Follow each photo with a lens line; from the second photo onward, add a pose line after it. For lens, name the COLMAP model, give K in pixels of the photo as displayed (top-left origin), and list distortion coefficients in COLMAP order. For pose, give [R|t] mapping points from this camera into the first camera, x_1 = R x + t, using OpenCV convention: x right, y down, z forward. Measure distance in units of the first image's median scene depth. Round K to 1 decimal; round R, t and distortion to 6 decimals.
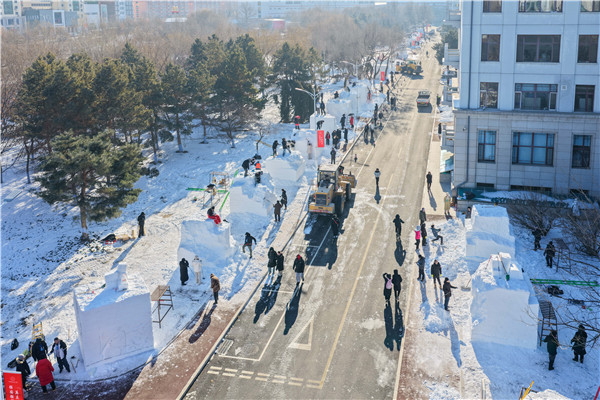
lens RADIAL K [[491.6, 0, 300.0], [0, 491.6, 200.0], [0, 0, 1]] dist [0.004203, 0.000784]
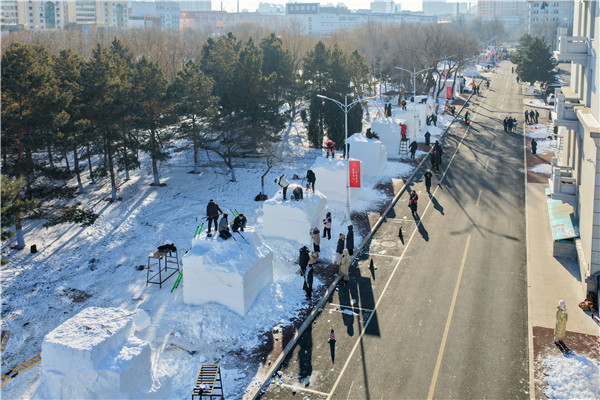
lens RADIAL K [[491.6, 0, 300.0], [0, 491.6, 200.0], [0, 0, 1]] dist [0.004203, 0.000784]
pose [[0.993334, 0.041572, -0.107512, 0.030864], [-0.046922, 0.997758, -0.047720, -0.042460], [0.105287, 0.052446, 0.993058, 0.266383]]
